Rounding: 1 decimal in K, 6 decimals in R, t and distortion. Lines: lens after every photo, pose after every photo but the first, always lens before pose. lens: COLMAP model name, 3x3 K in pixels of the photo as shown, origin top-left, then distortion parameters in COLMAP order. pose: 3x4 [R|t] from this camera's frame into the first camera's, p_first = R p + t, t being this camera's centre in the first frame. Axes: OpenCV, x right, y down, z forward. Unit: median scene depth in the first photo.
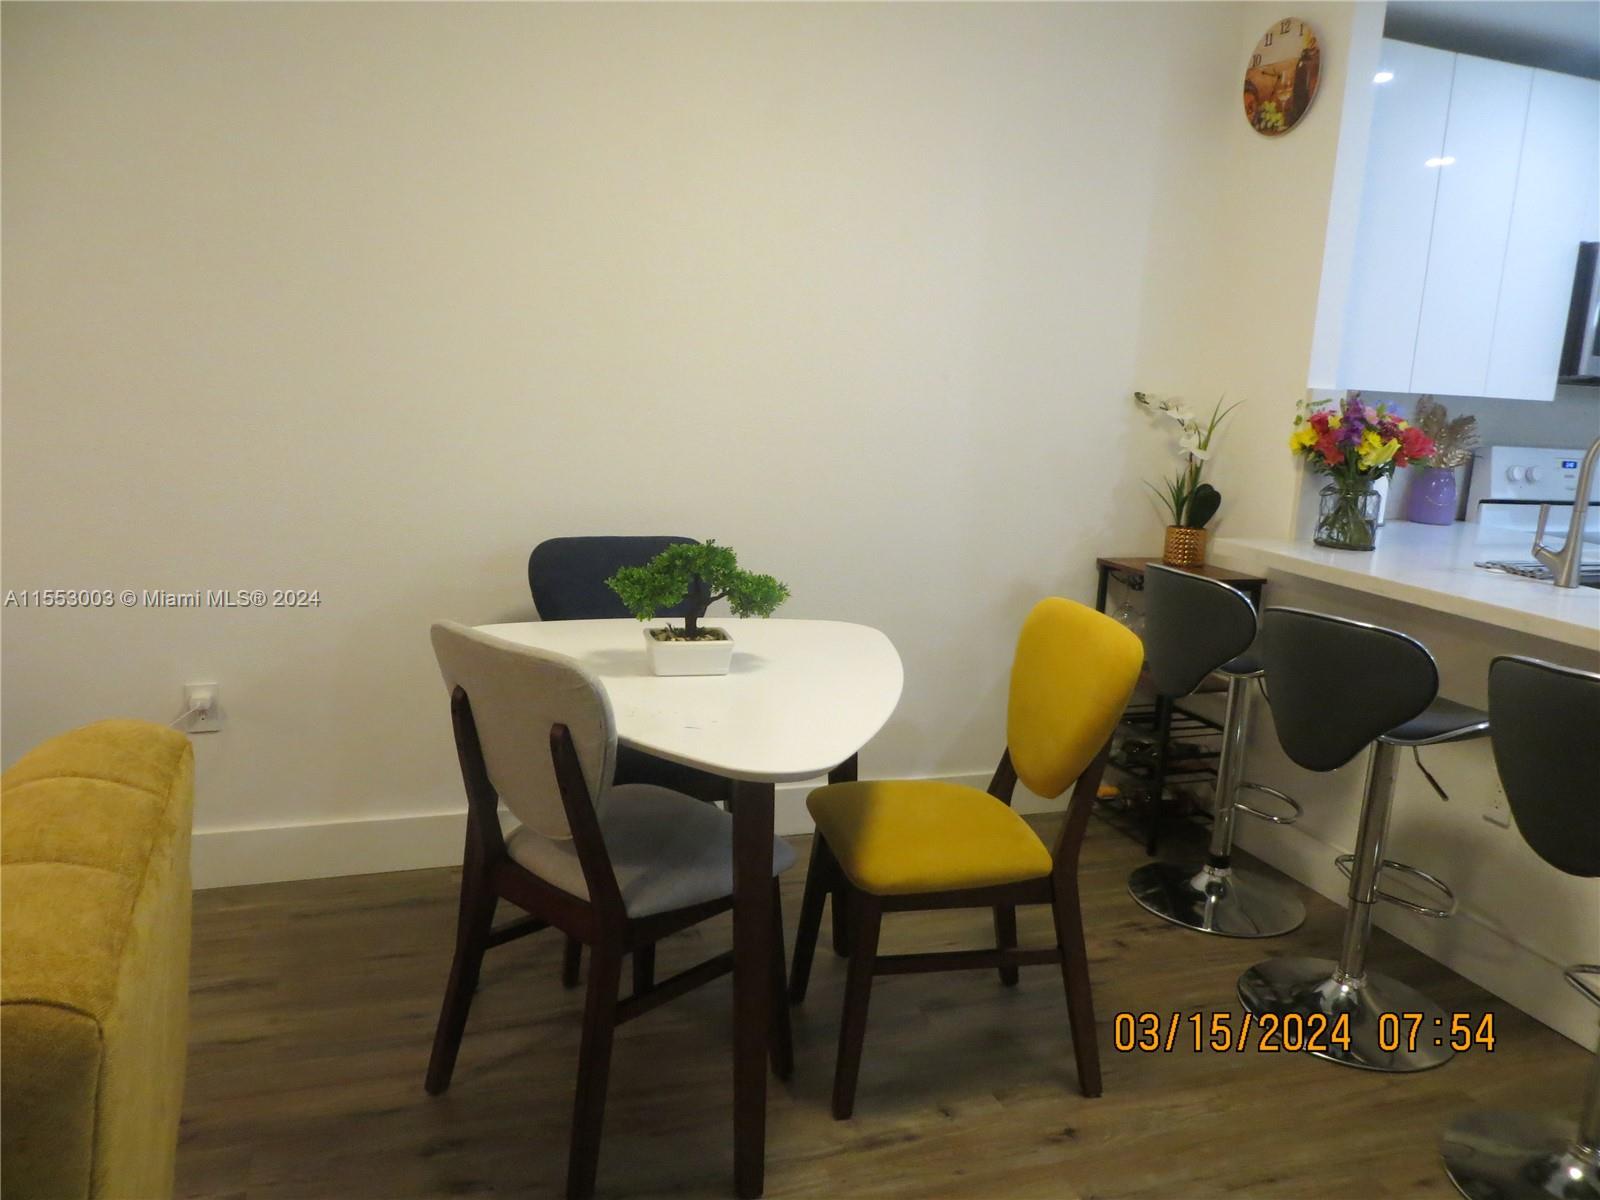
lens RADIAL K [[1207.9, 0, 800.0], [0, 1207.9, 600.0], [0, 0, 1]] dist [-0.013100, -0.009704]
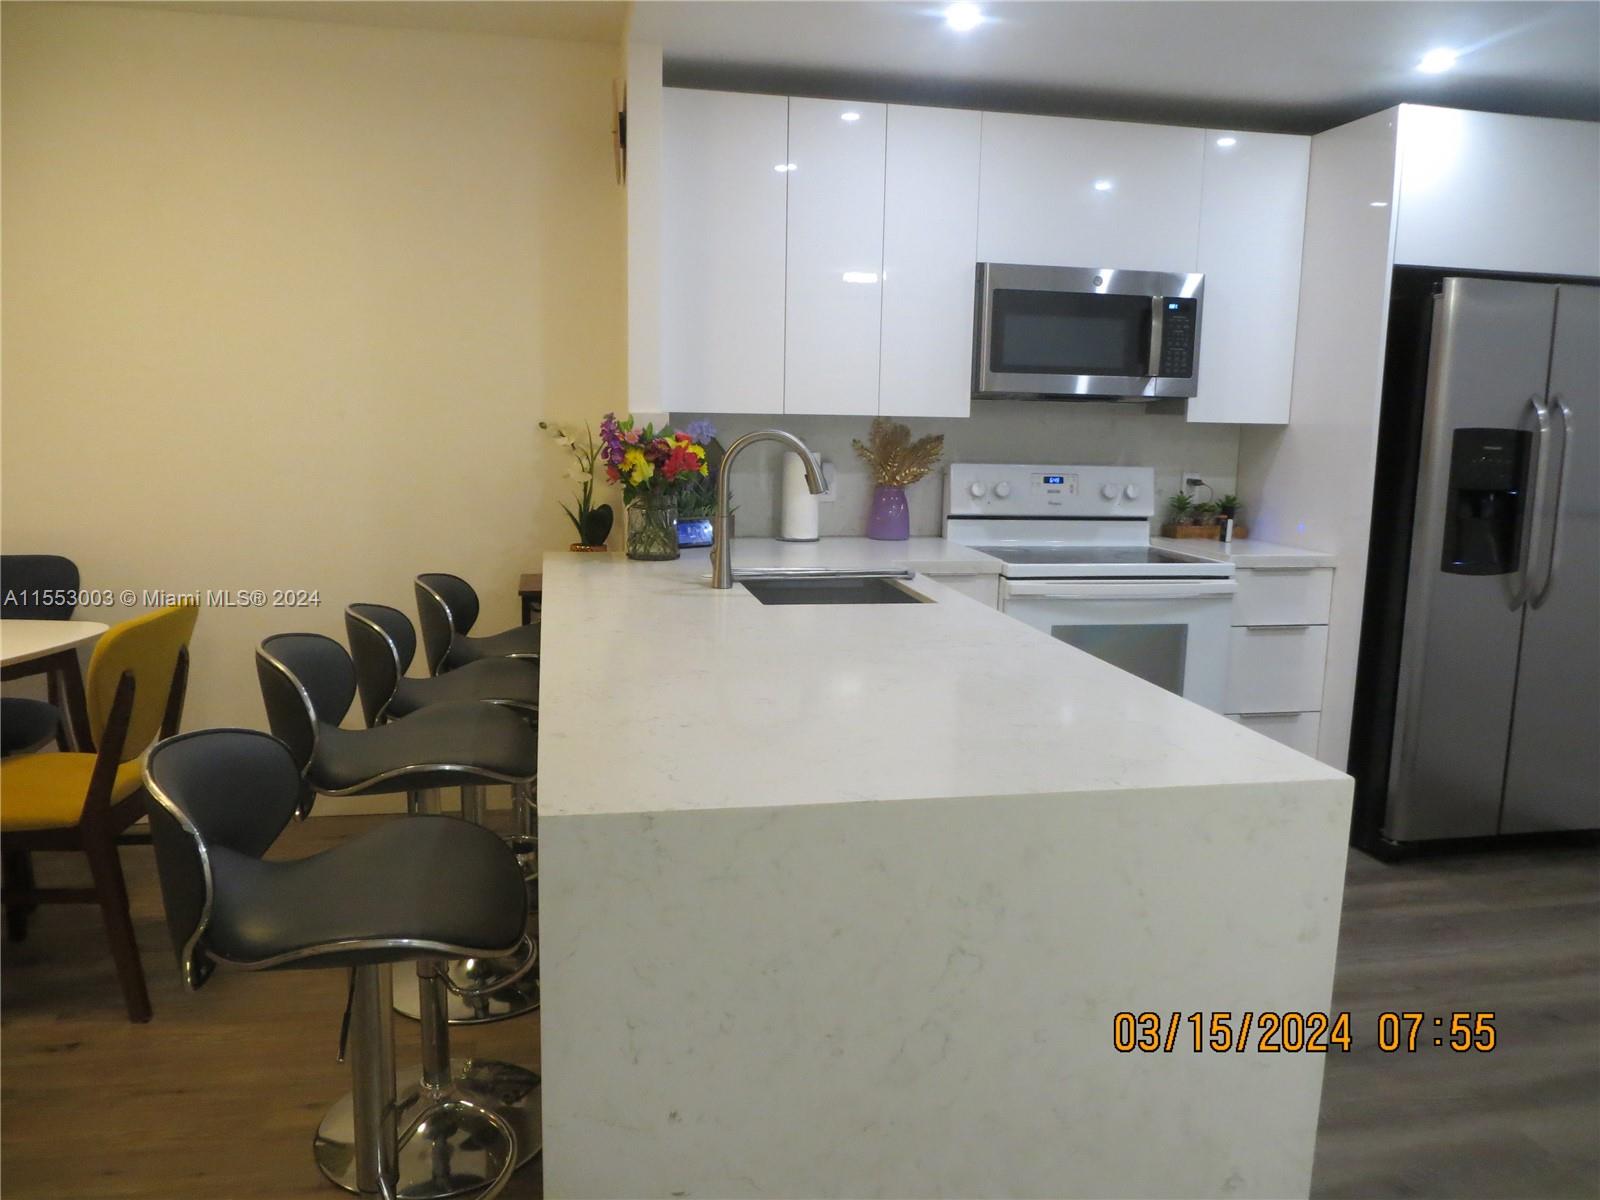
lens RADIAL K [[1205.2, 0, 808.9], [0, 1205.2, 597.3], [0, 0, 1]] dist [-0.021530, 0.005022]
pose [[0.988678, -0.007023, -0.149888, 0.755530], [0.000547, 0.999066, -0.043205, 0.037697], [0.150052, 0.042634, 0.987758, -0.034454]]
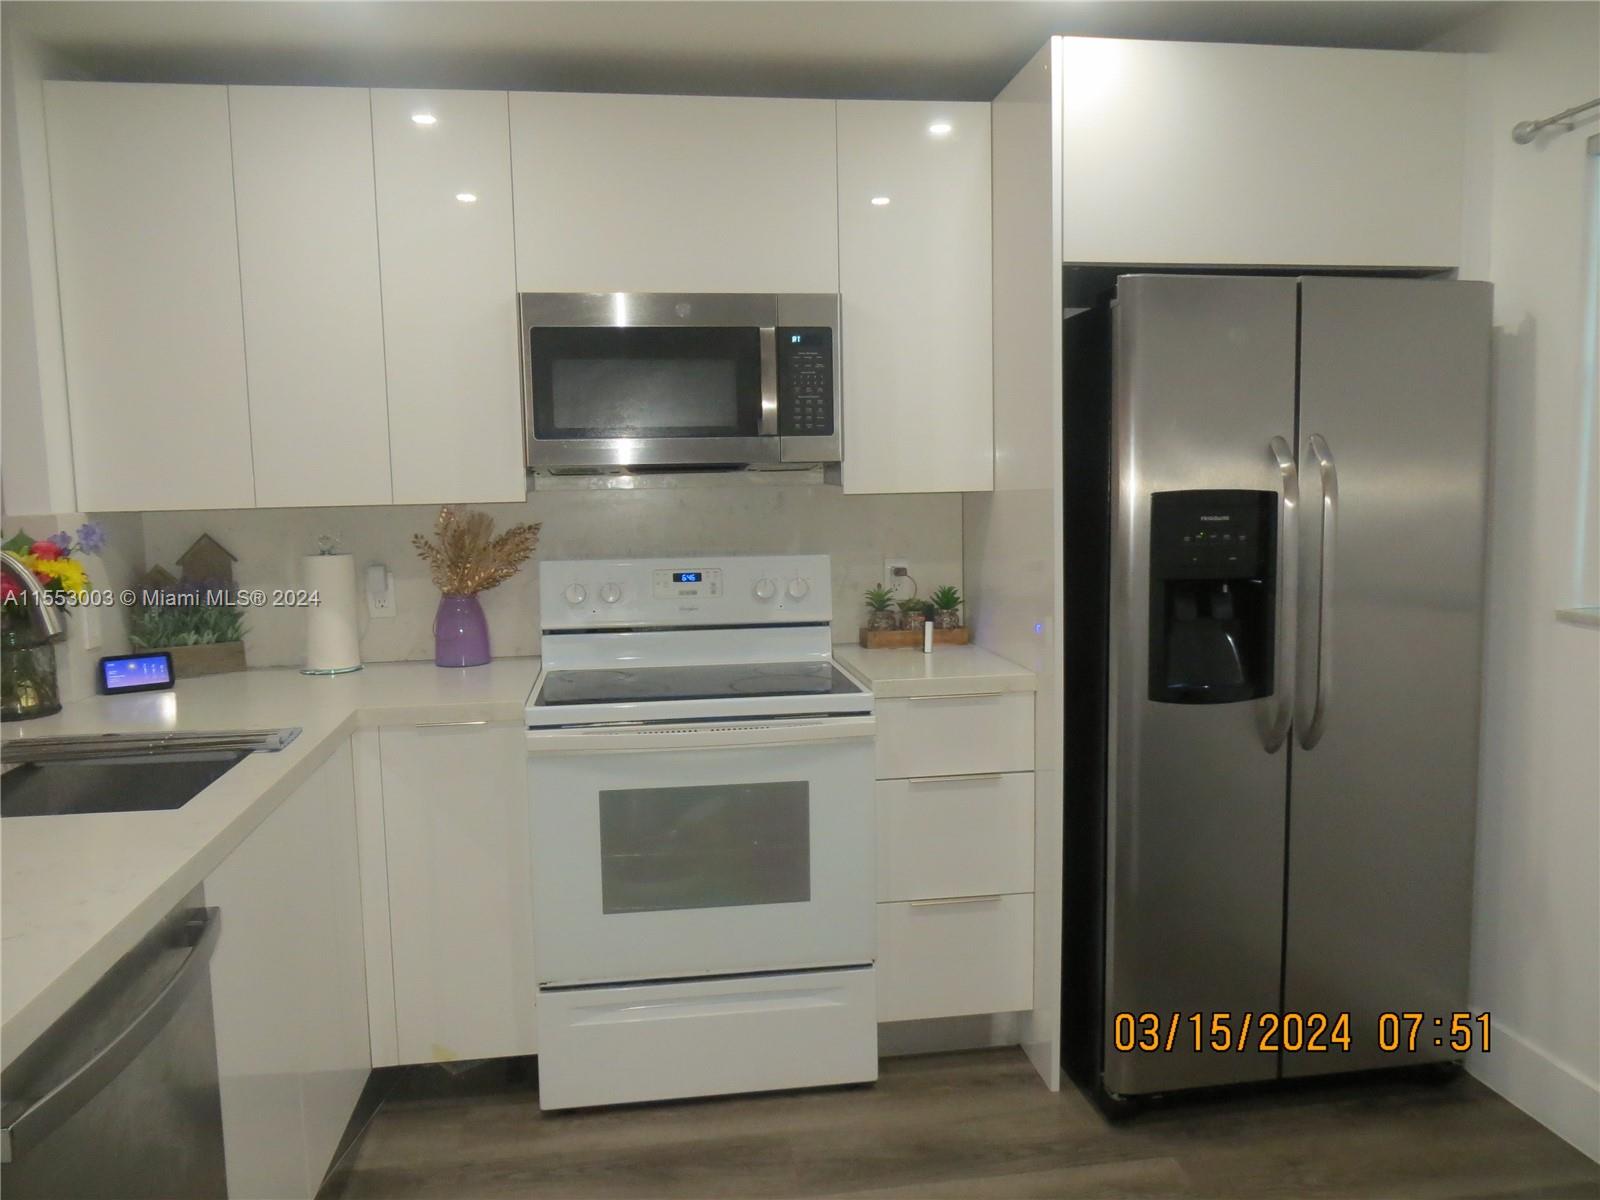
lens RADIAL K [[1205.2, 0, 808.9], [0, 1205.2, 597.3], [0, 0, 1]] dist [-0.021530, 0.005022]
pose [[0.975102, -0.048378, -0.216414, 1.128157], [0.027828, 0.994894, -0.097018, -0.031544], [0.220002, 0.088580, 0.971469, 0.359161]]
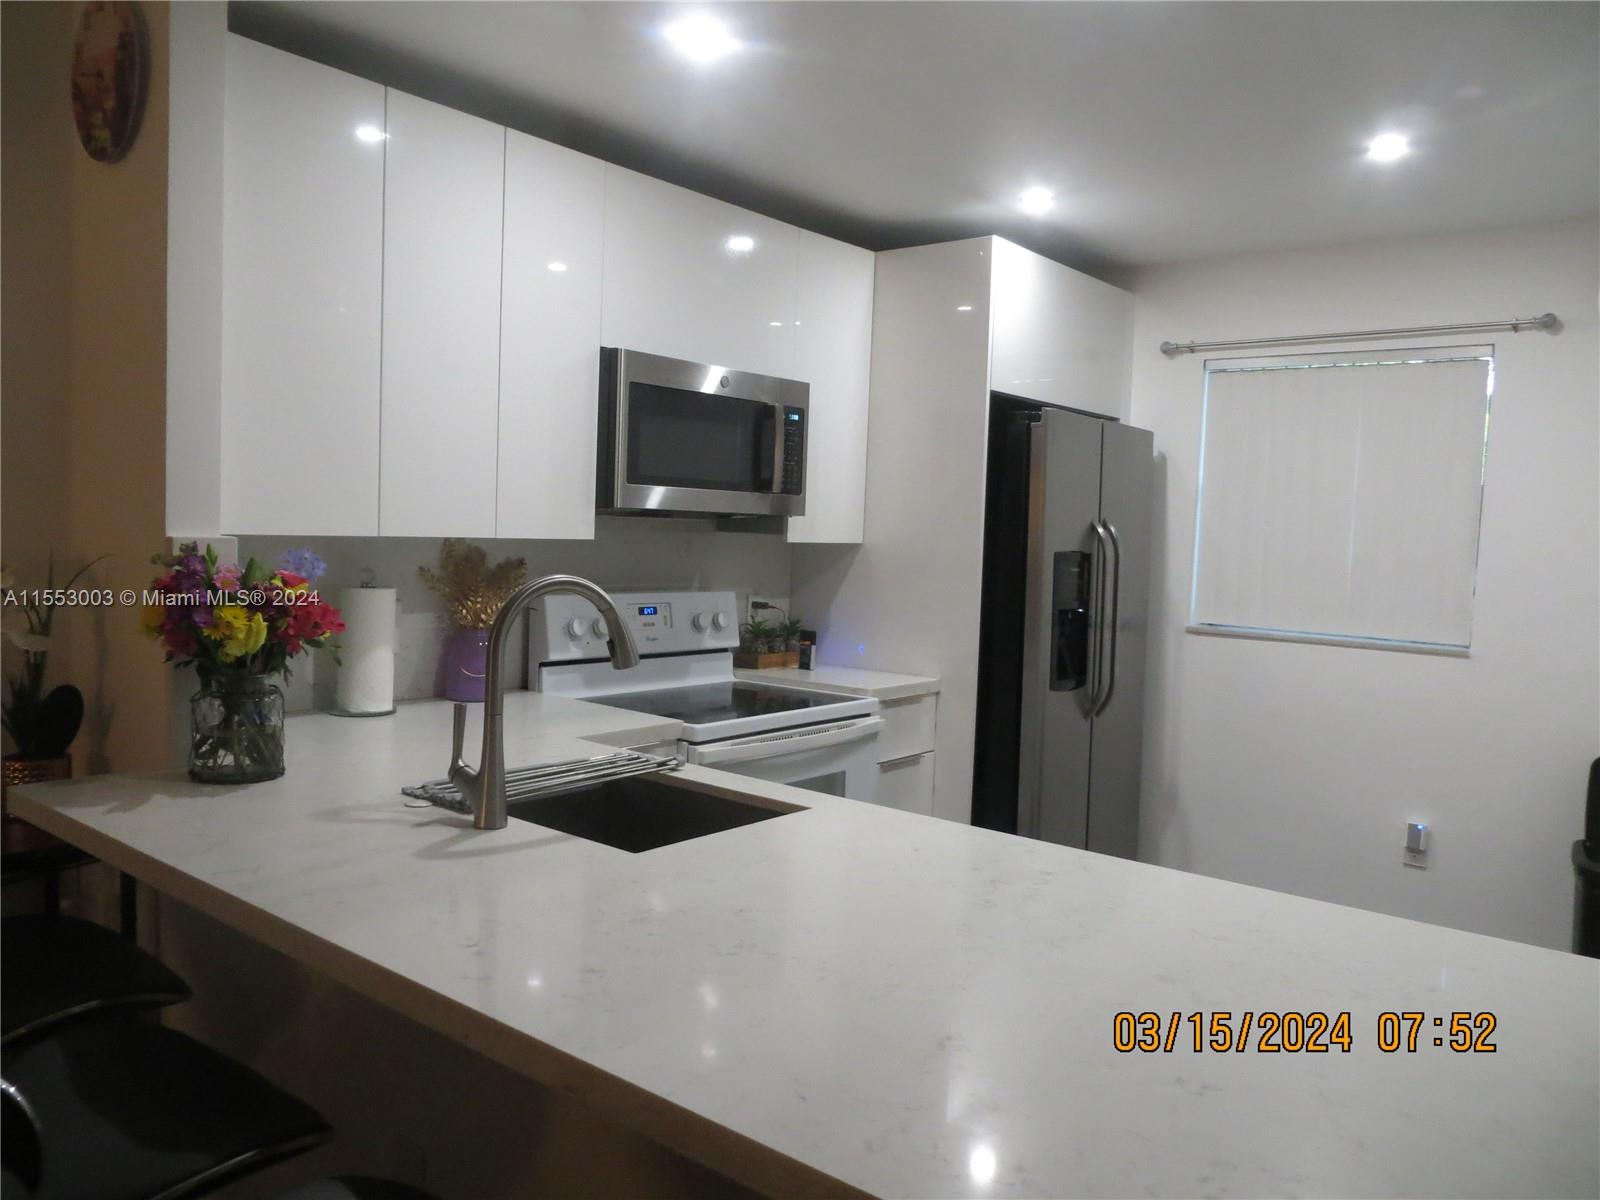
lens RADIAL K [[1205.2, 0, 808.9], [0, 1205.2, 597.3], [0, 0, 1]] dist [-0.021530, 0.005022]
pose [[0.857412, -0.051163, 0.512082, 0.392004], [0.105529, 0.991380, -0.077643, -0.057119], [-0.503695, 0.120611, 0.855420, 0.278512]]
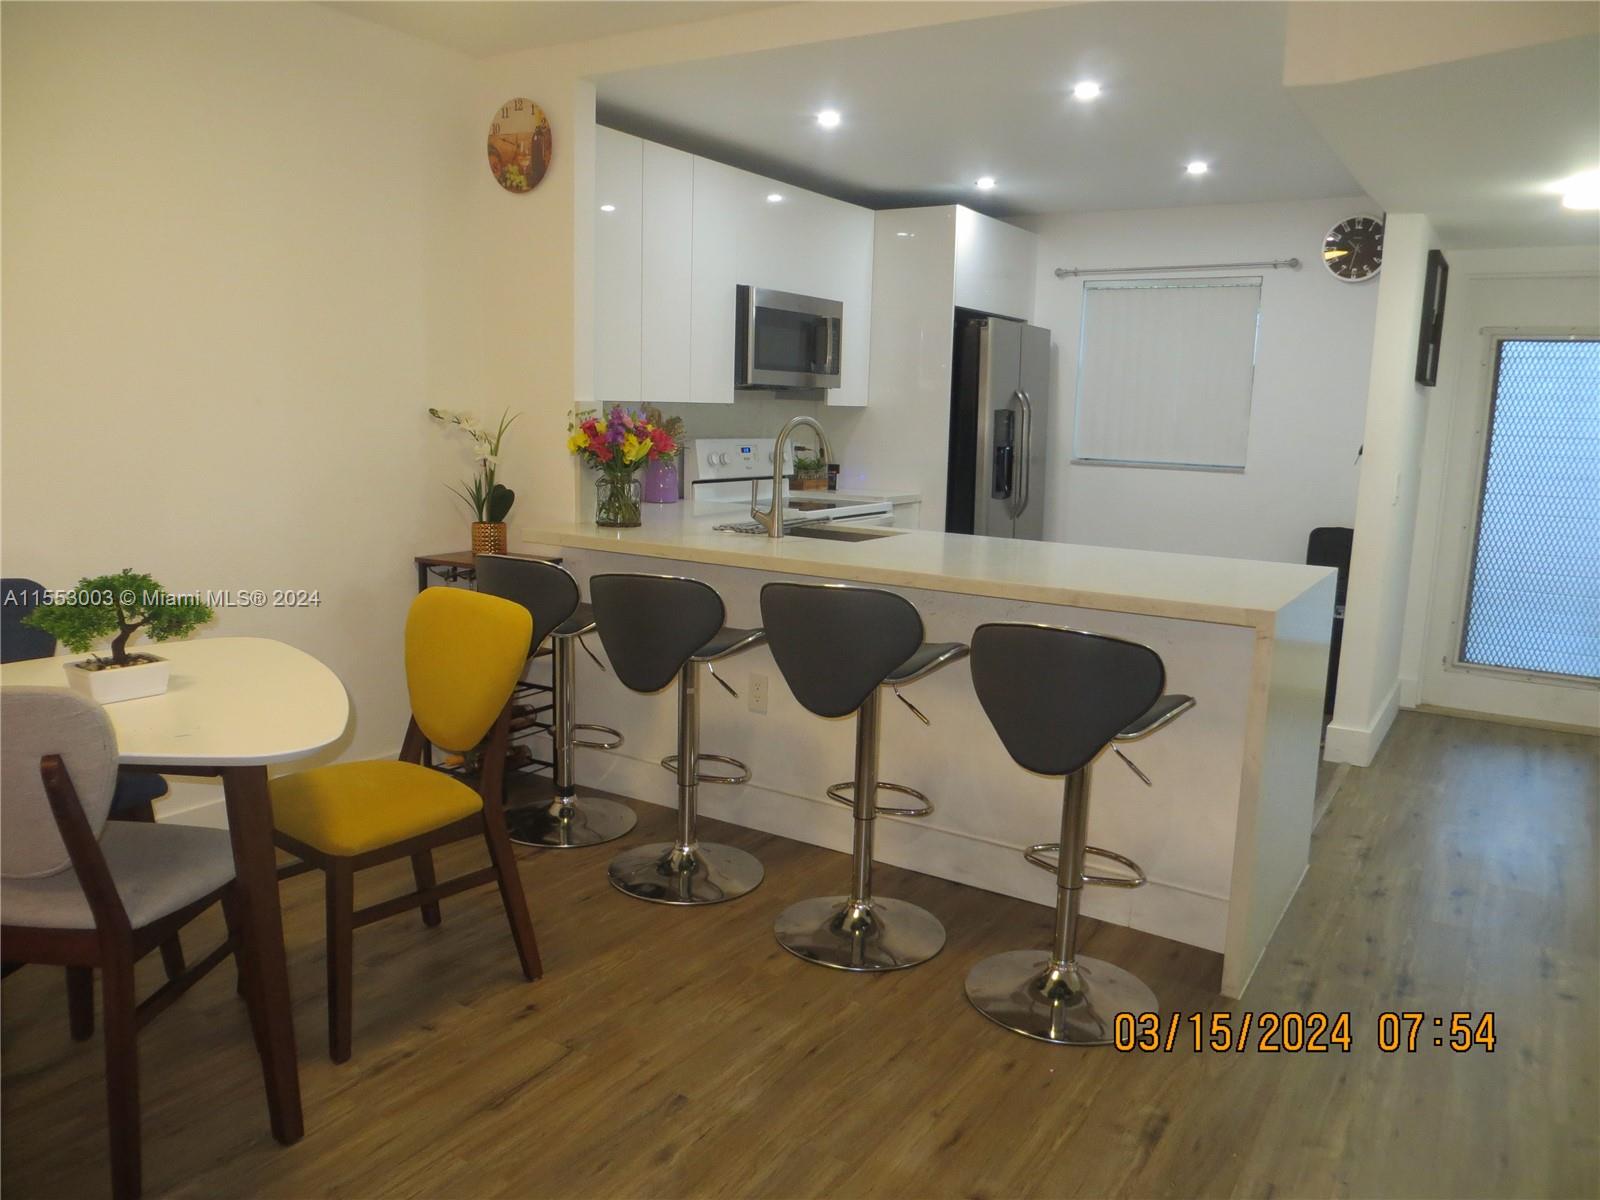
lens RADIAL K [[1205.2, 0, 808.9], [0, 1205.2, 597.3], [0, 0, 1]] dist [-0.021530, 0.005022]
pose [[0.787433, -0.128126, 0.602937, -0.162783], [0.131726, 0.990540, 0.038459, 0.008198], [-0.602161, 0.049139, 0.796861, -0.122363]]
